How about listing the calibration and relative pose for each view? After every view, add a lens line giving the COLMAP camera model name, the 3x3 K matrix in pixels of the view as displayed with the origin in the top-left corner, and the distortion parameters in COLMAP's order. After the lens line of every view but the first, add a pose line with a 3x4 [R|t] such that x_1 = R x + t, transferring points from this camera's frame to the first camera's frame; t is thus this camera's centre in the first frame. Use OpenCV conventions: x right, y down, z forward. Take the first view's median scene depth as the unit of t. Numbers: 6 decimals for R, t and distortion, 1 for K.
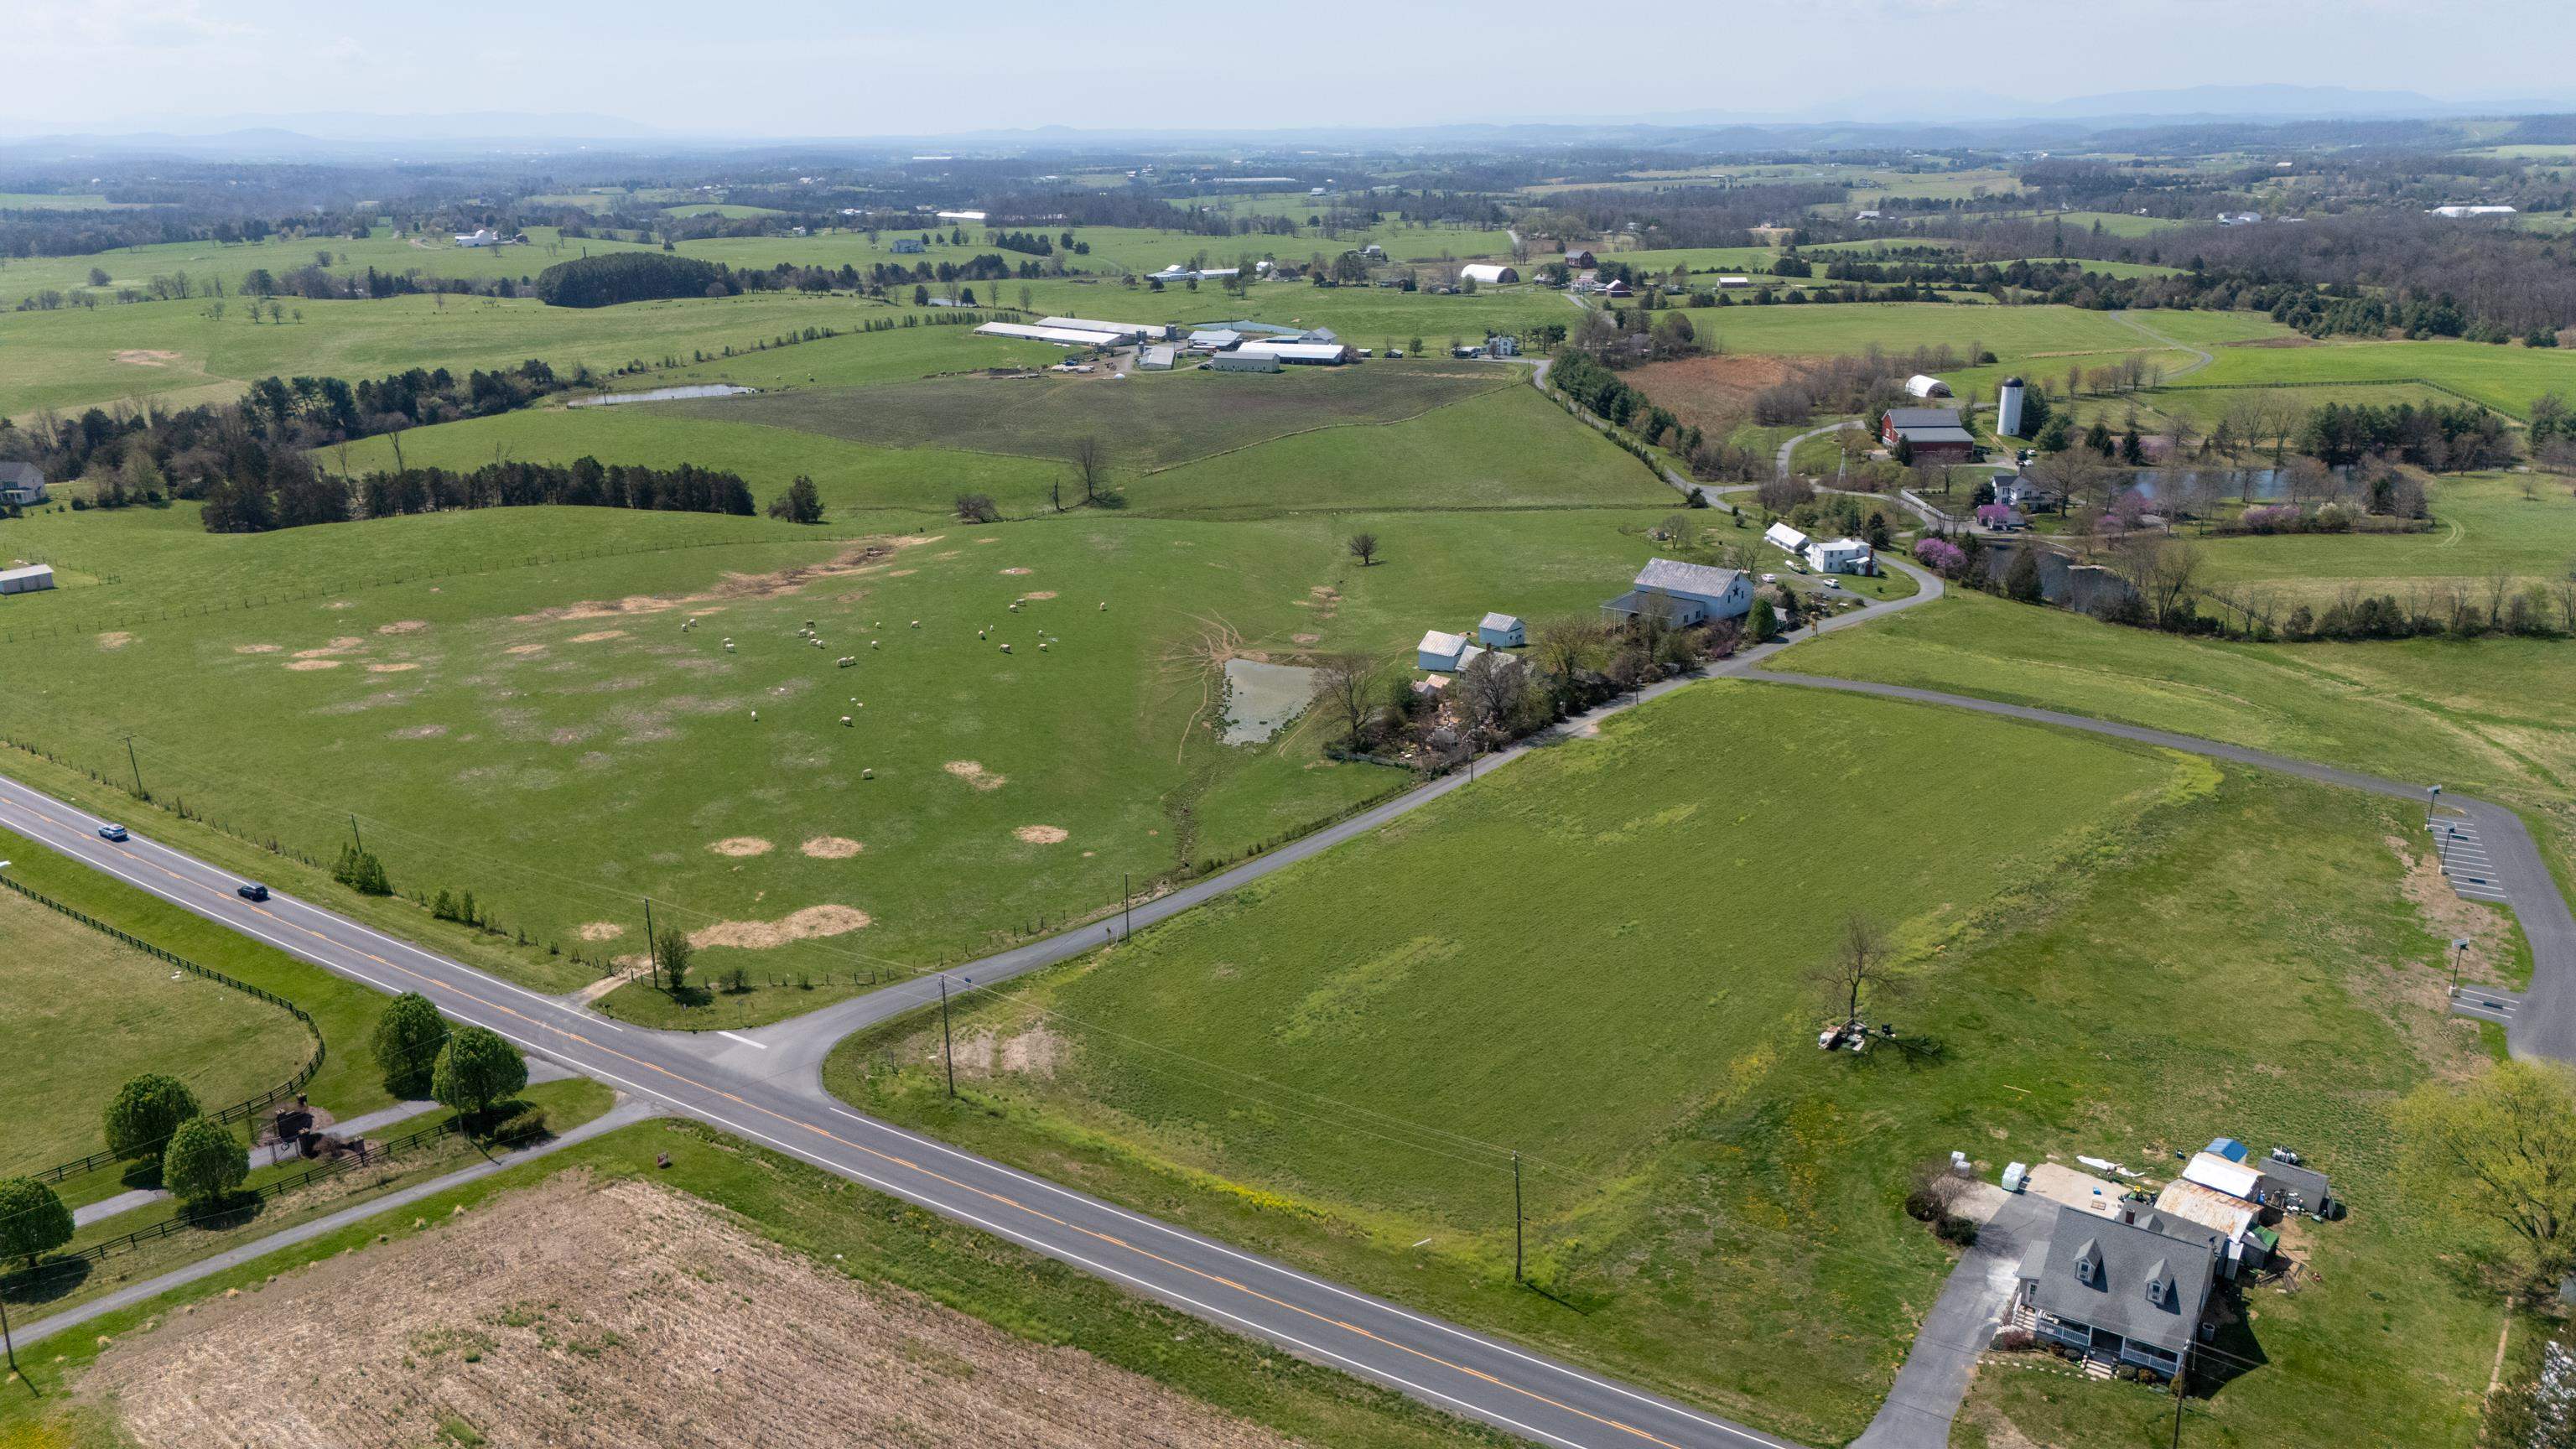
lens RADIAL K [[1891.5, 0, 1287.5], [0, 1891.5, 731.7], [0, 0, 1]] dist [0.074857, -0.072713]
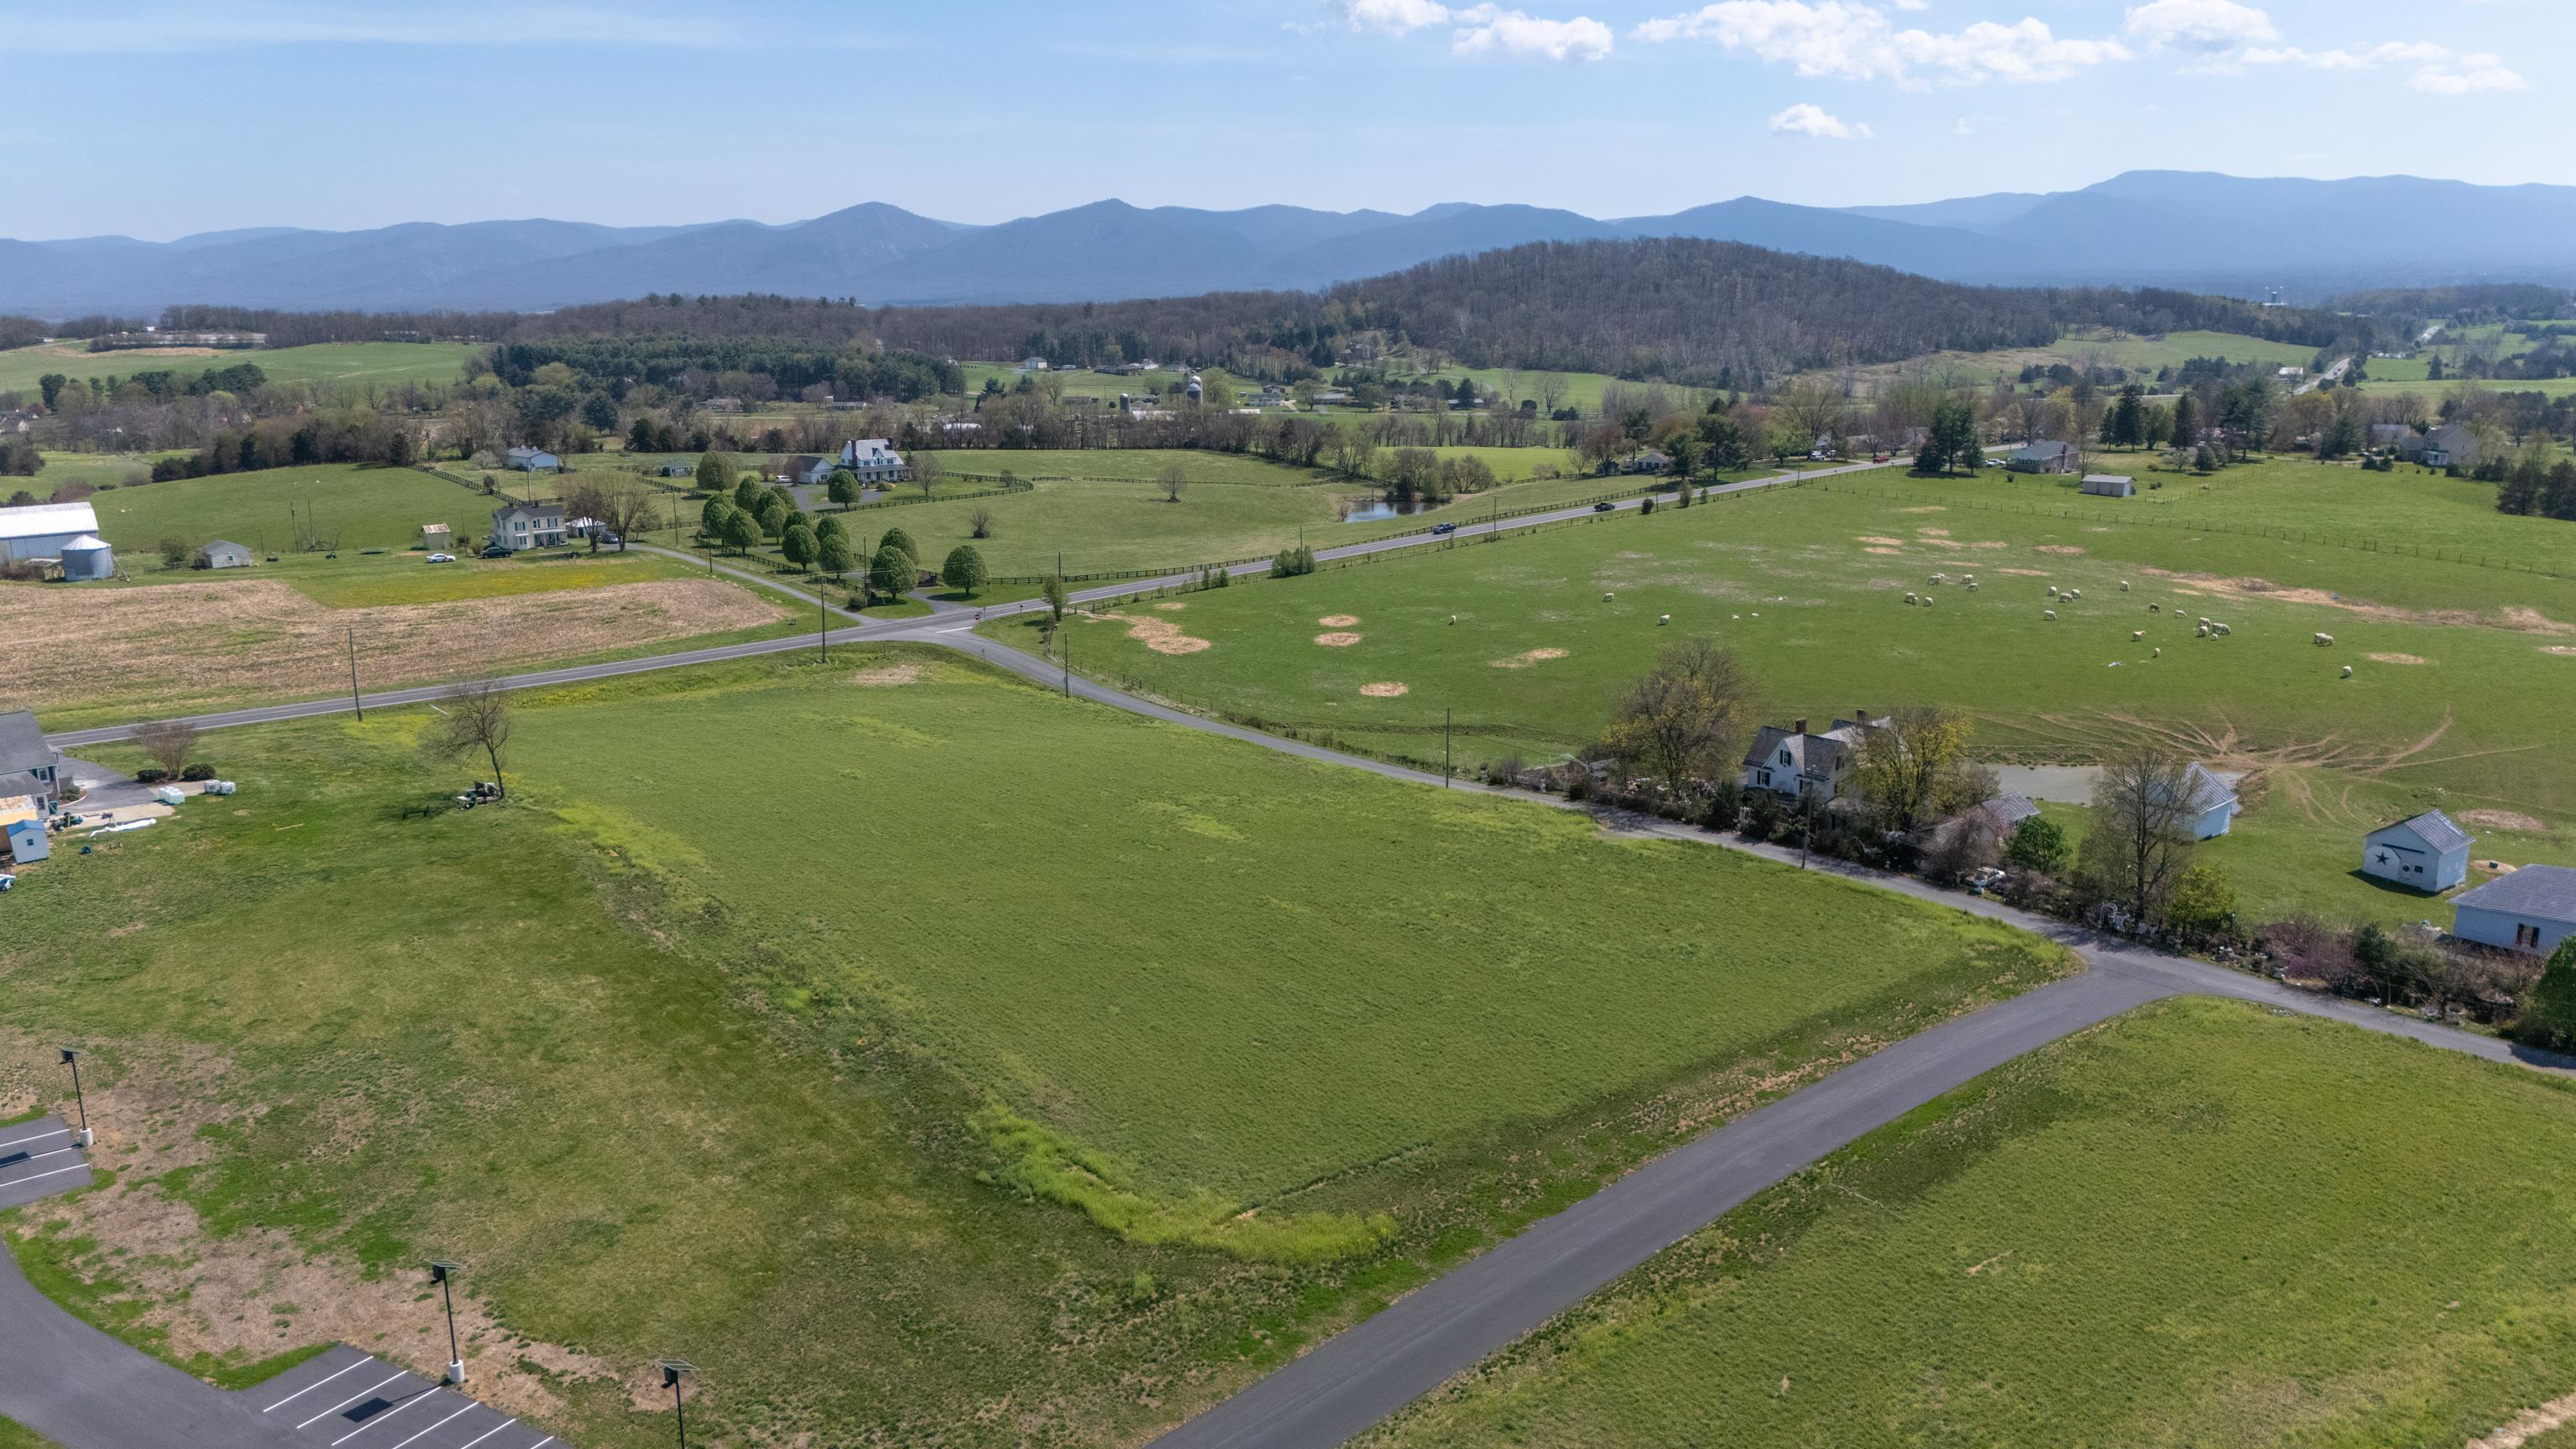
lens RADIAL K [[1904.5, 0, 1287.0], [0, 1904.5, 720.7], [0, 0, 1]] dist [0.072234, -0.072460]
pose [[-0.159897, 0.228599, -0.960300, 0.899838], [-0.281896, 0.921732, 0.266356, -0.194455], [0.946027, 0.313294, -0.082941, 1.130846]]
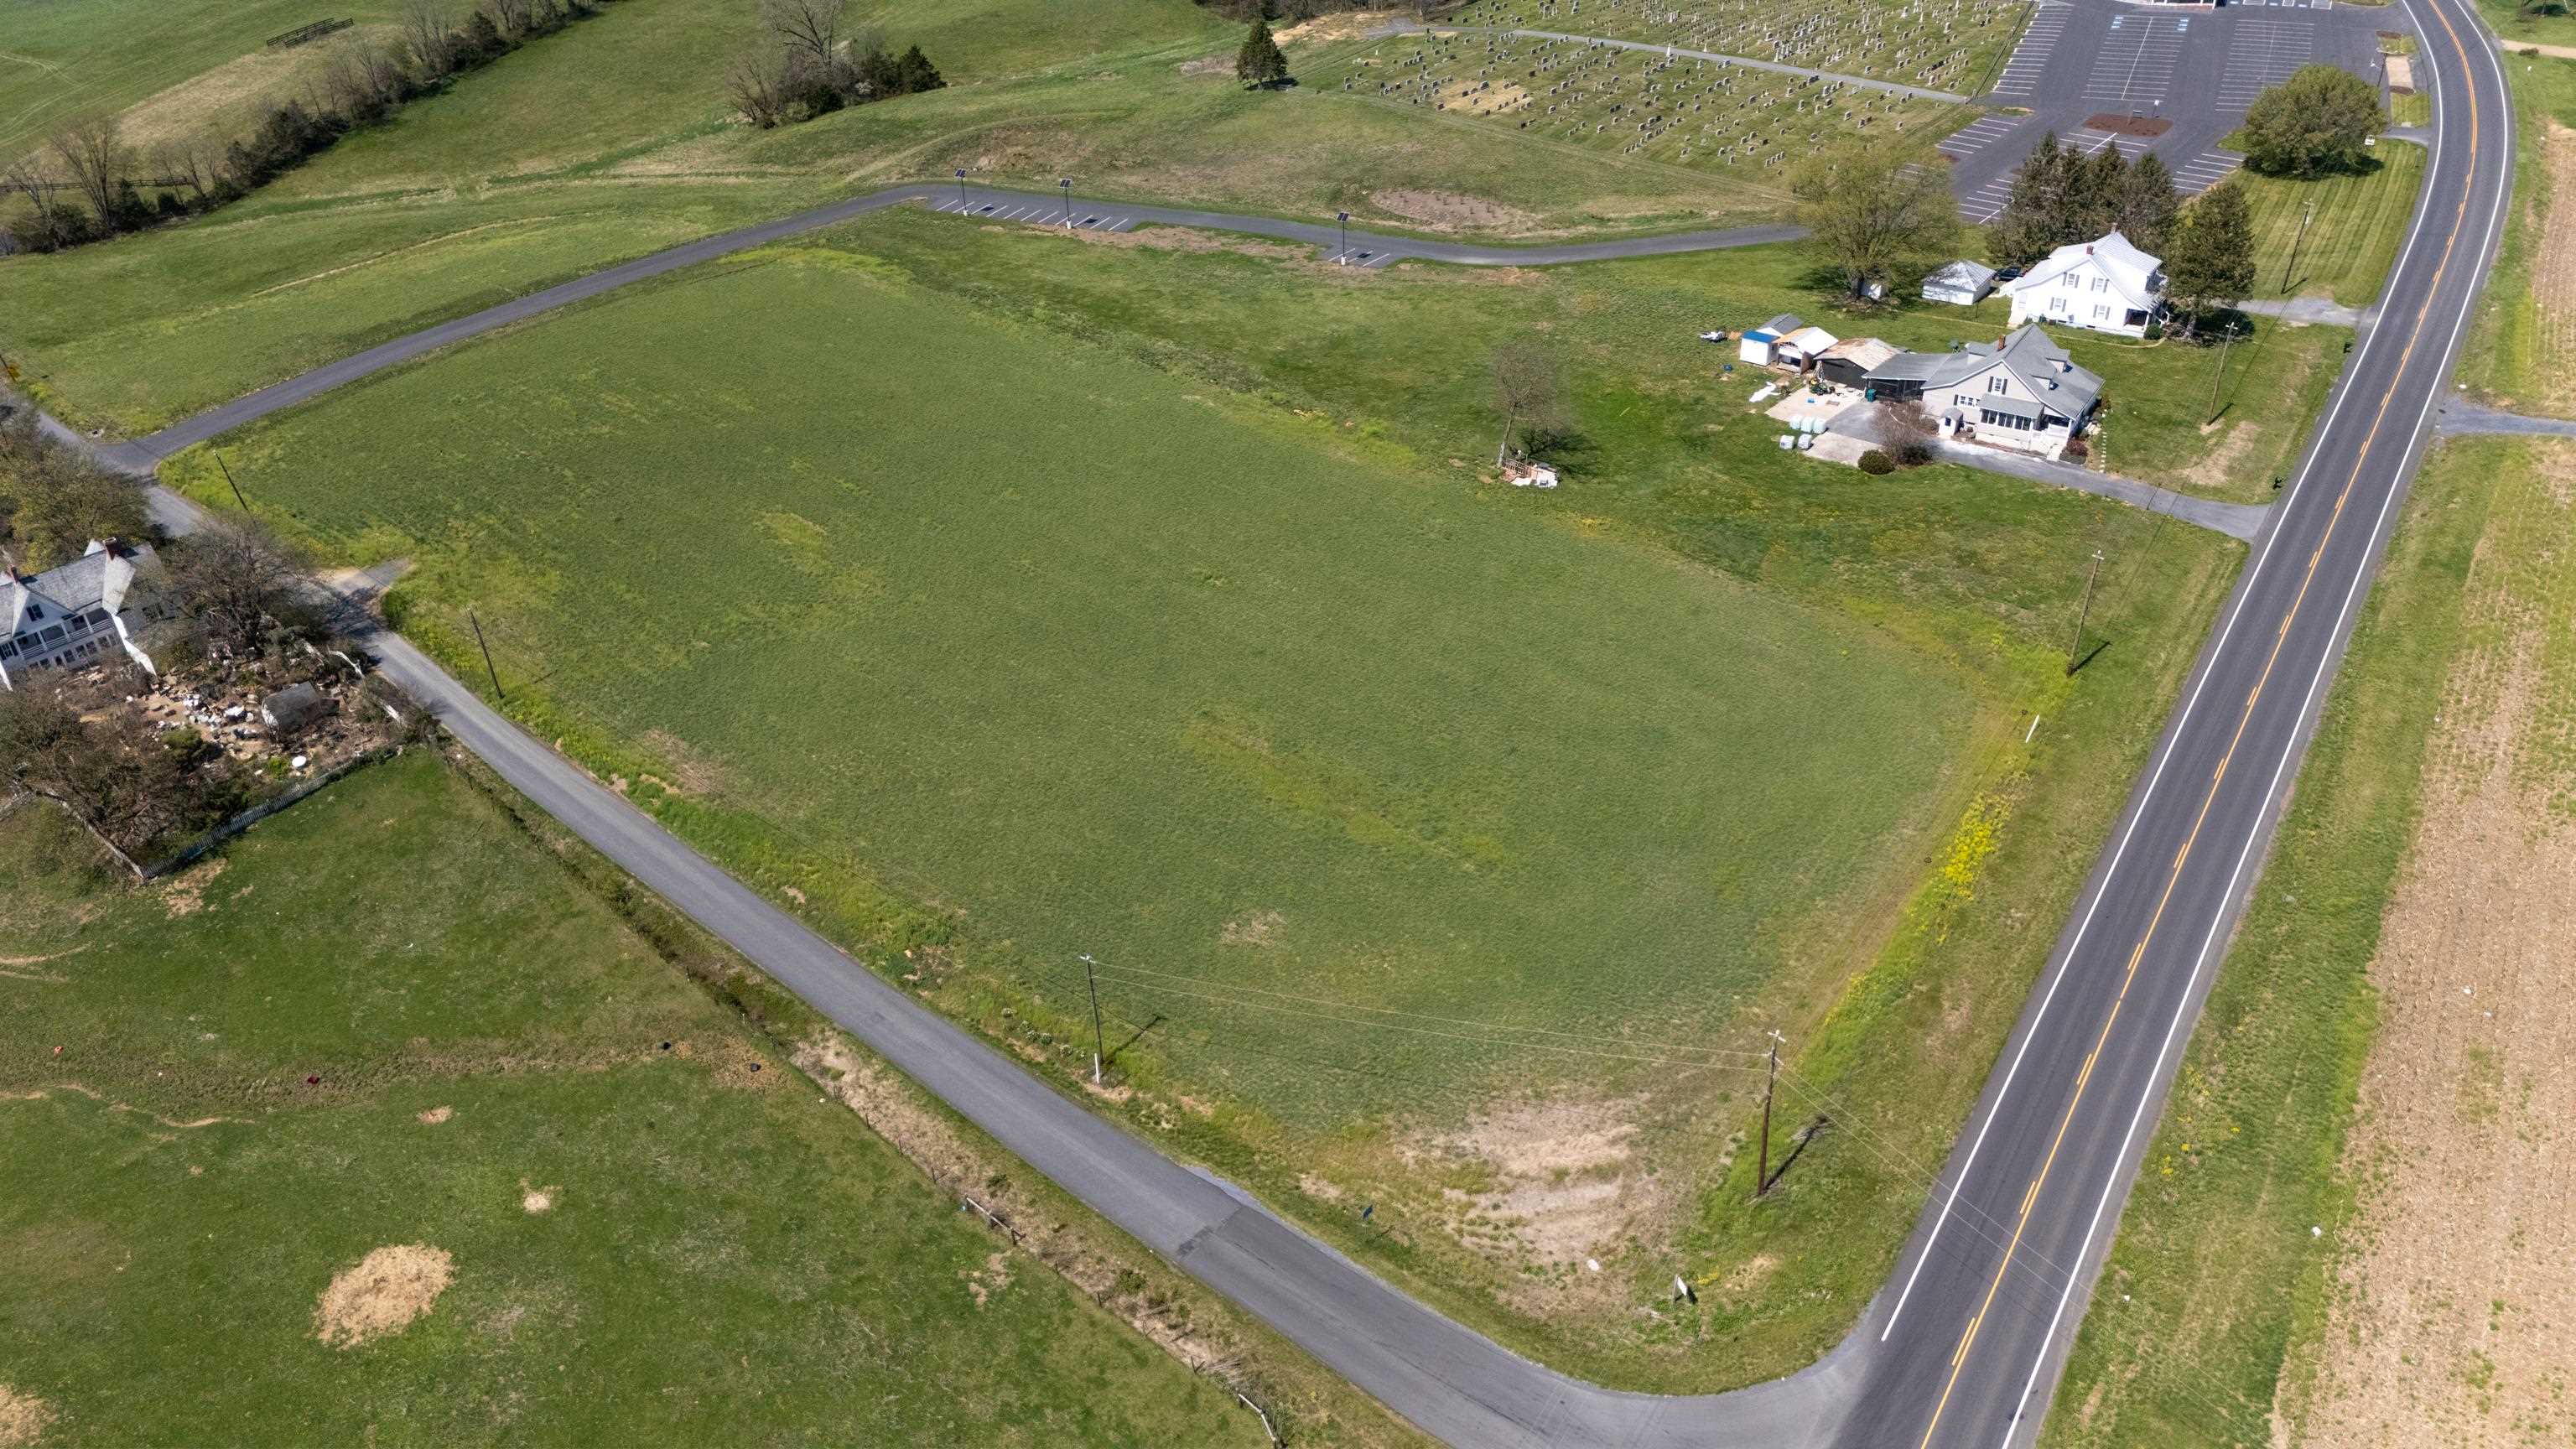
lens RADIAL K [[1891.5, 0, 1287.5], [0, 1891.5, 731.7], [0, 0, 1]] dist [0.074857, -0.072713]
pose [[-0.010340, -0.540614, 0.841207, -0.456879], [0.331761, 0.791746, 0.512906, -0.209907], [-0.943307, 0.284383, 0.171168, 0.769083]]
